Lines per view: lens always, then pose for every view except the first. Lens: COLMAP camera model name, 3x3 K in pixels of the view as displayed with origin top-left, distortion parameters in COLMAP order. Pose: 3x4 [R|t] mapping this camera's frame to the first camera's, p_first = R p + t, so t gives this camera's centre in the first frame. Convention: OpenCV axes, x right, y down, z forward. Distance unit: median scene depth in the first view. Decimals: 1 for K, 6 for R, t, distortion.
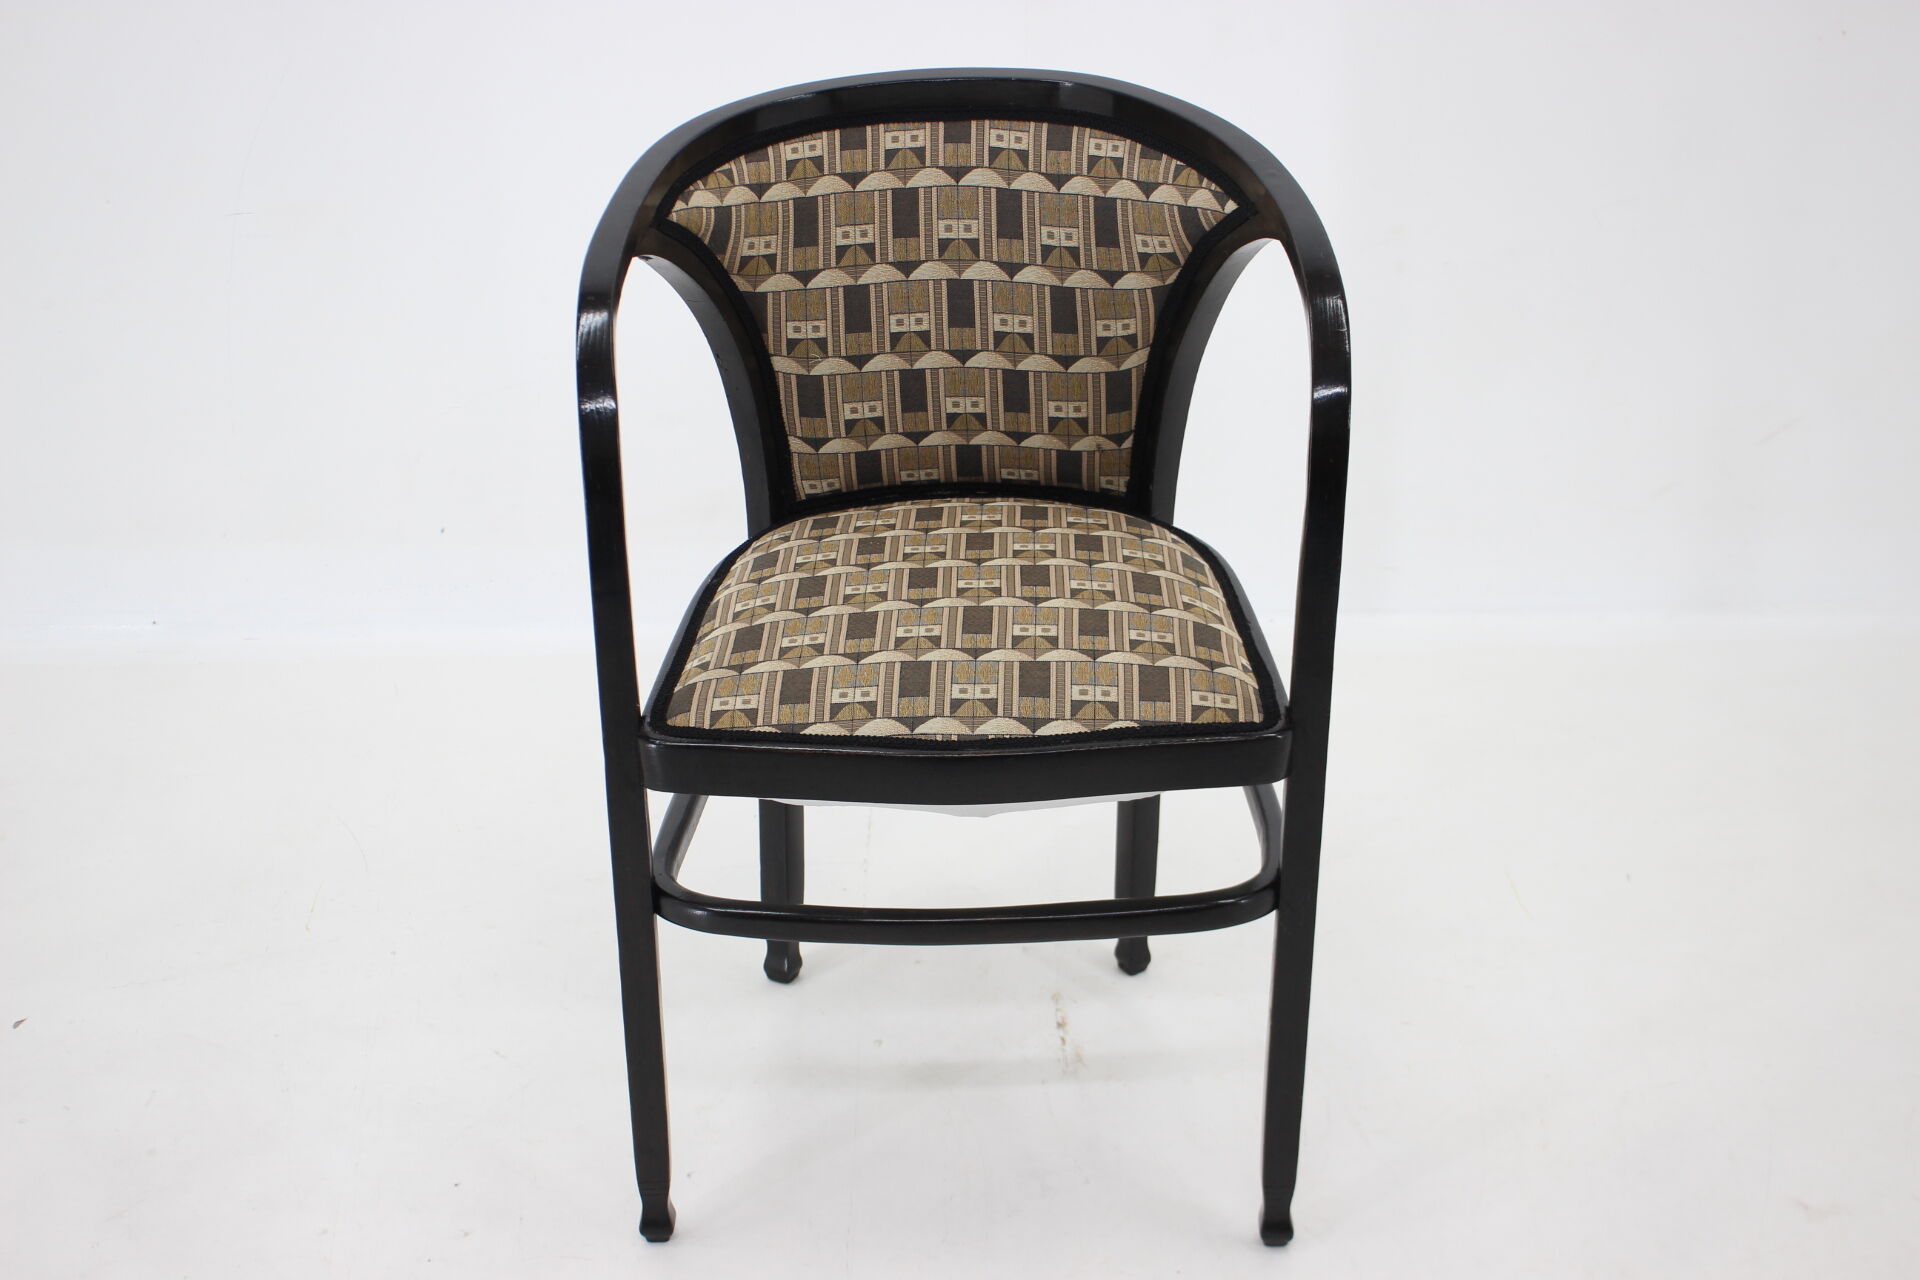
lens RADIAL K [[2685.4, 0, 961.1], [0, 2685.4, 647.7], [0, 0, 1]] dist [0.020031, 0.000000]
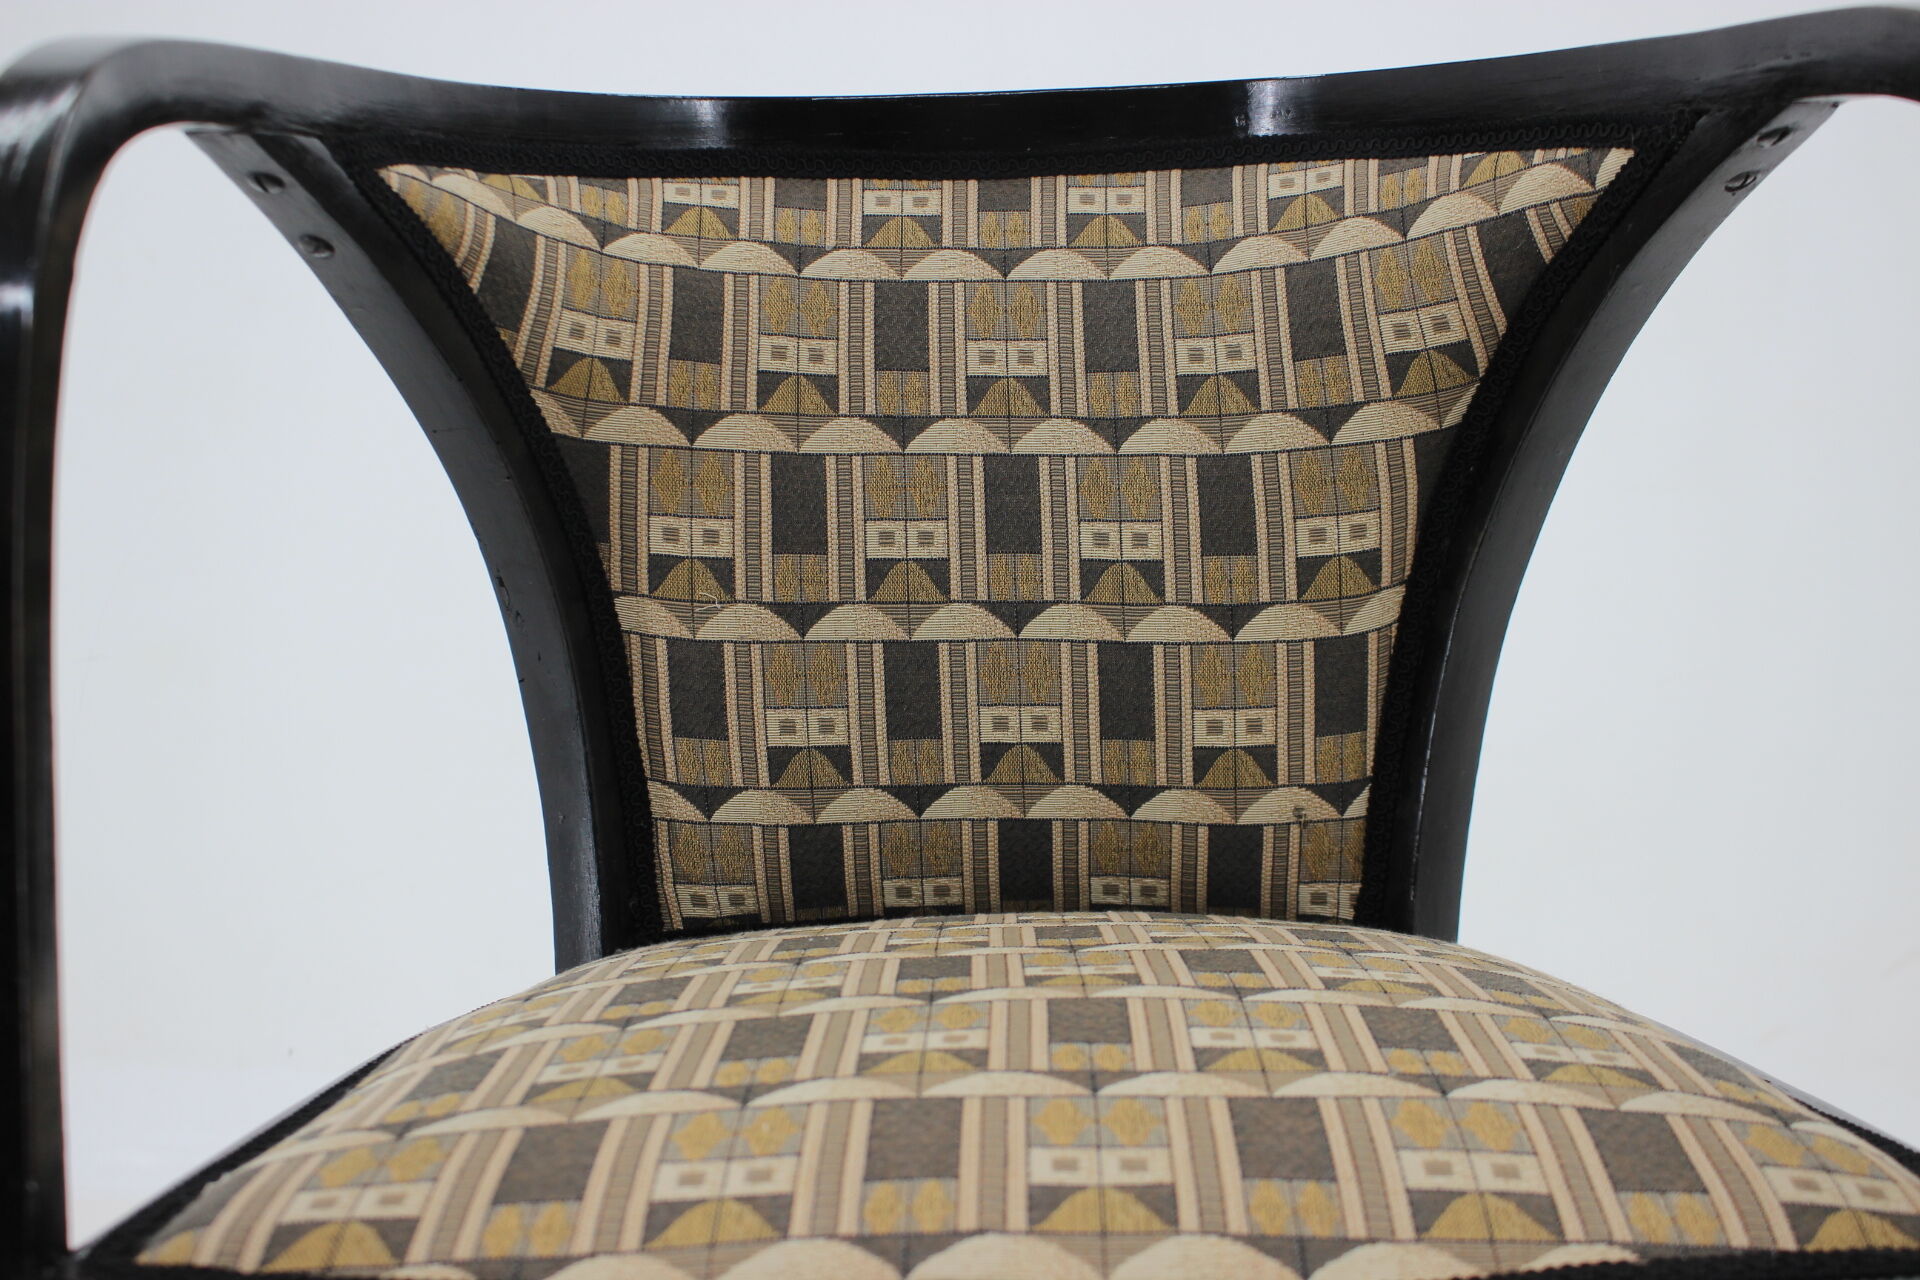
lens RADIAL K [[2222.4, 0, 963.9], [0, 2222.4, 659.9], [0, 0, 1]] dist [-0.072148, 0.000000]
pose [[0.999954, 0.005108, 0.008150, -0.012174], [-0.001518, 0.920507, -0.390722, 0.056451], [-0.009498, 0.390692, 0.920473, 0.647978]]
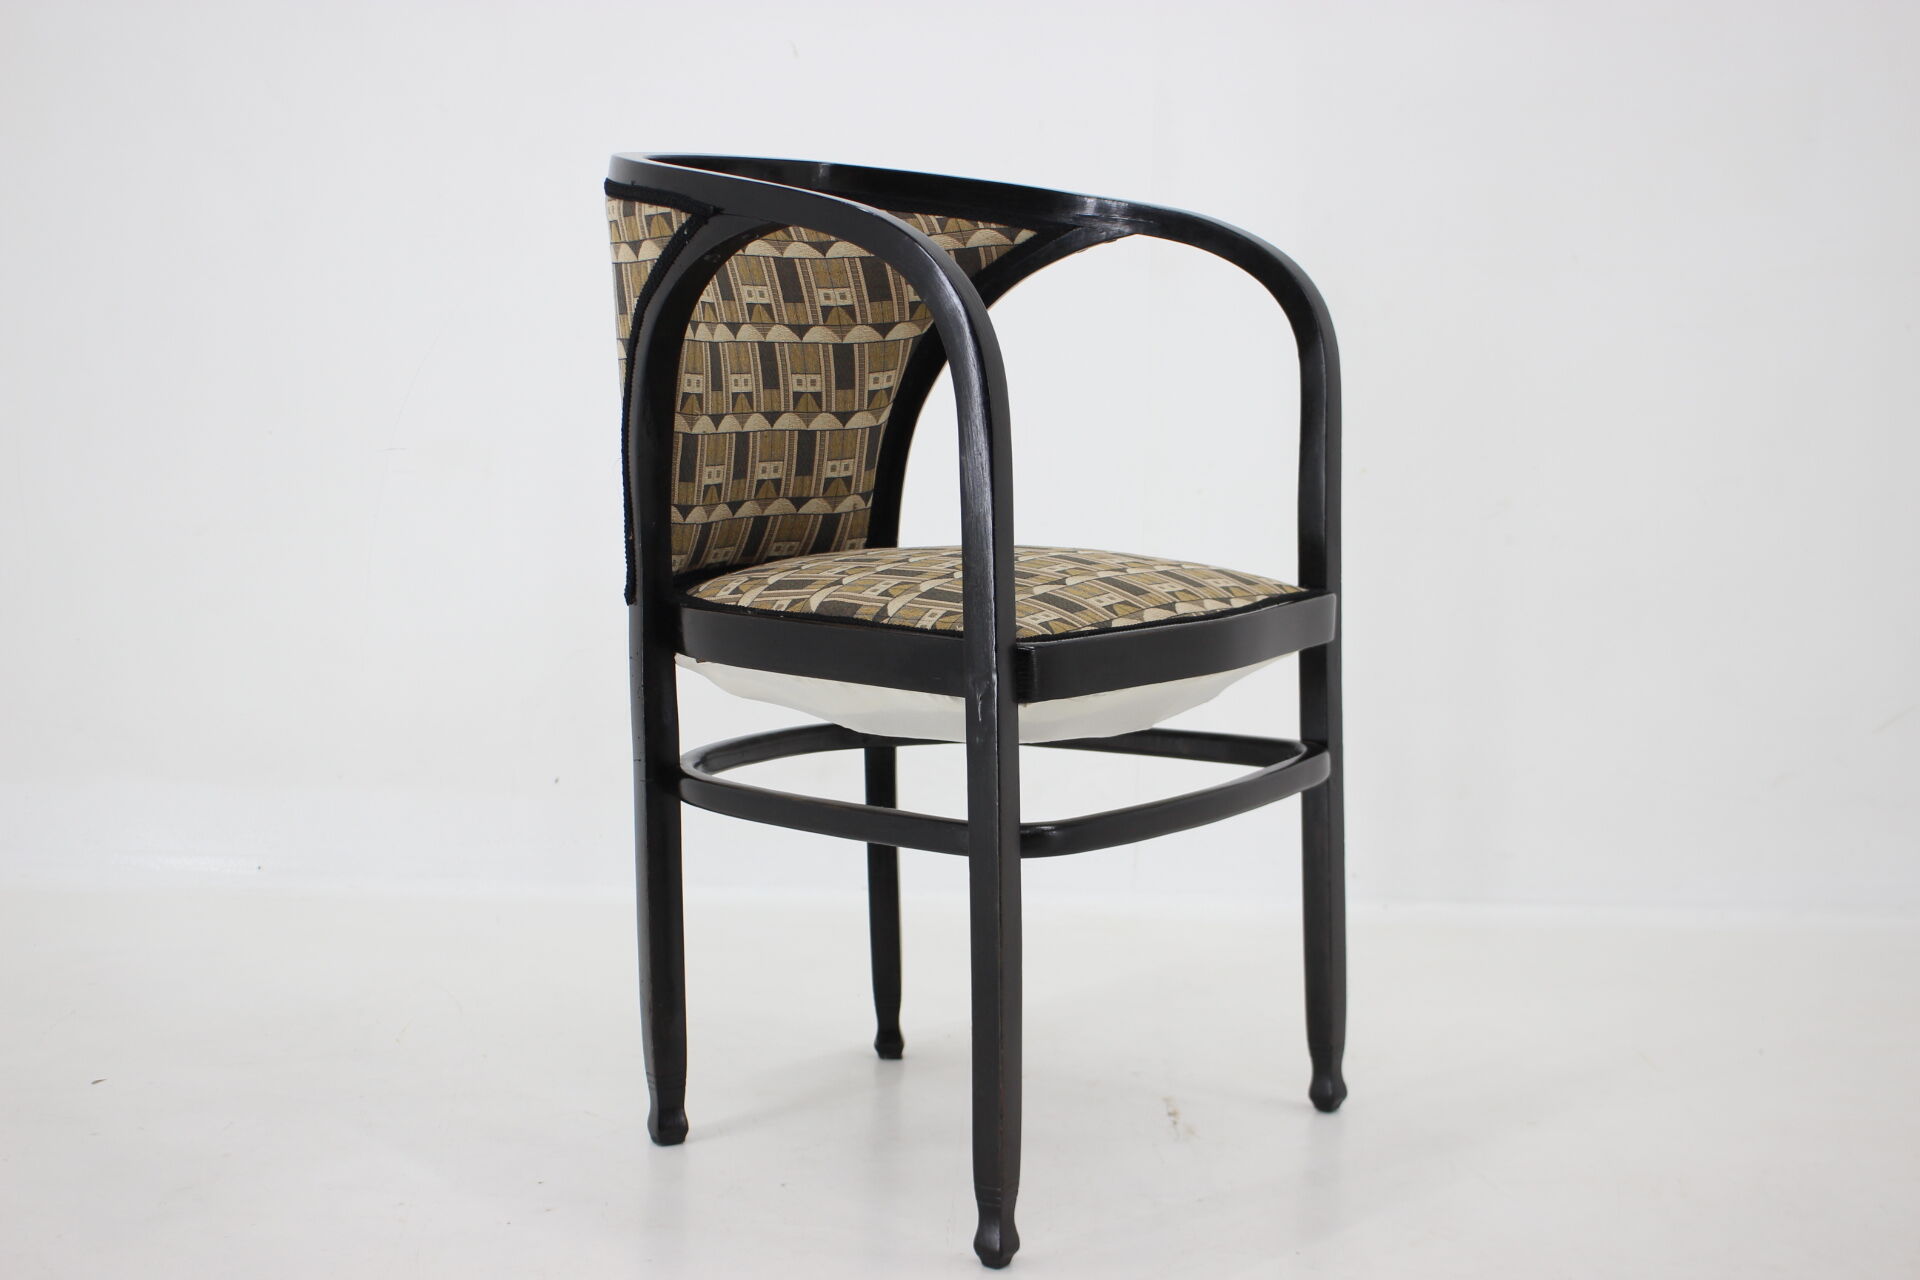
lens RADIAL K [[2777.6, 0, 956.7], [0, 2777.6, 626.6], [0, 0, 1]] dist [0.017207, 0.000000]
pose [[0.570915, -0.073776, 0.817688, -0.846035], [0.333883, 0.930741, -0.149143, 0.149251], [-0.750052, 0.358160, 0.556006, 0.396278]]
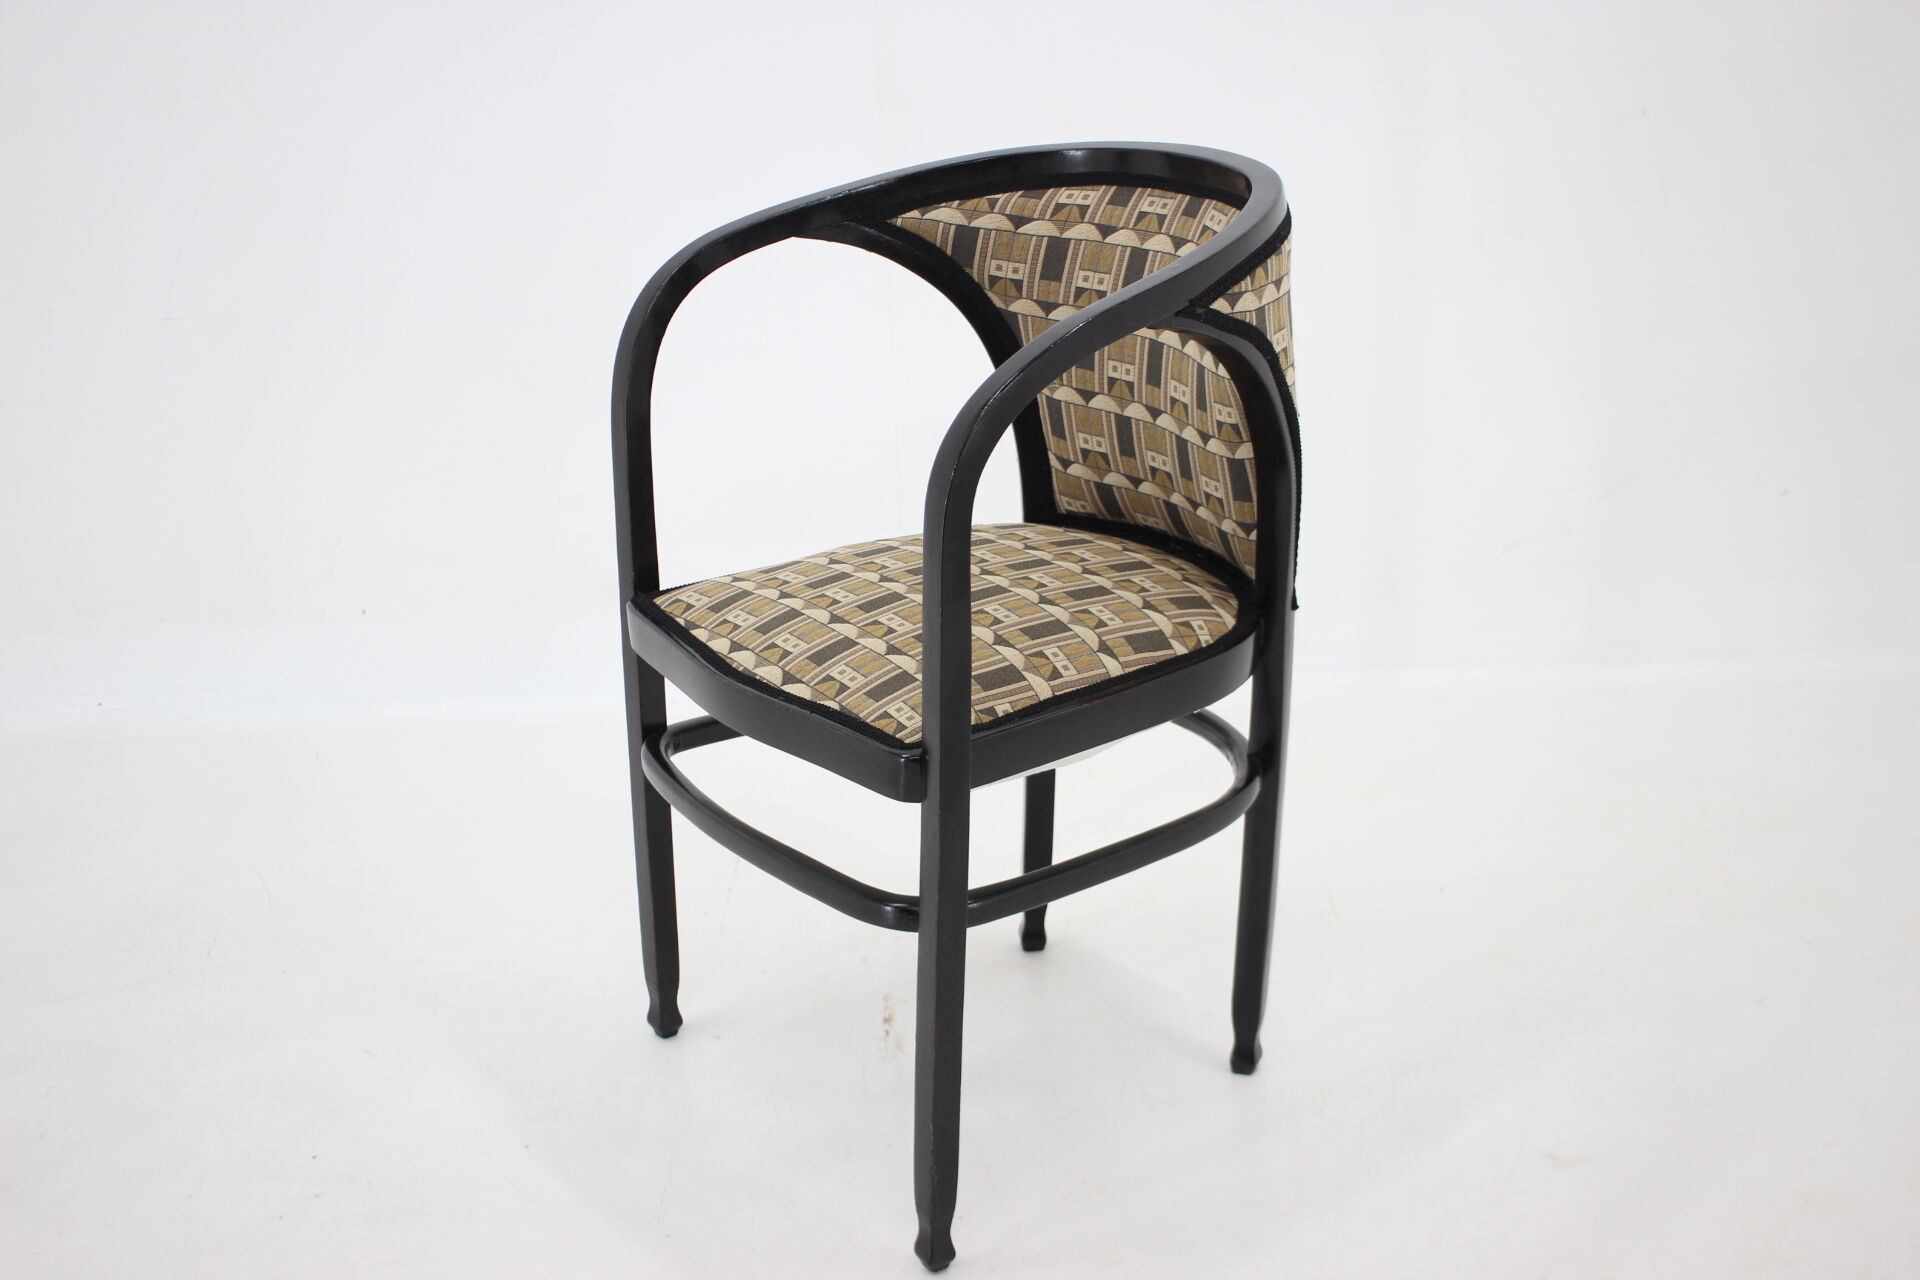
lens RADIAL K [[2777.6, 0, 962.9], [0, 2777.6, 650.6], [0, 0, 1]] dist [0.017207, 0.000000]
pose [[0.568506, 0.283481, -0.772295, 0.850611], [-0.324512, 0.939909, 0.106124, -0.114799], [0.755972, 0.190286, 0.626337, 0.277491]]
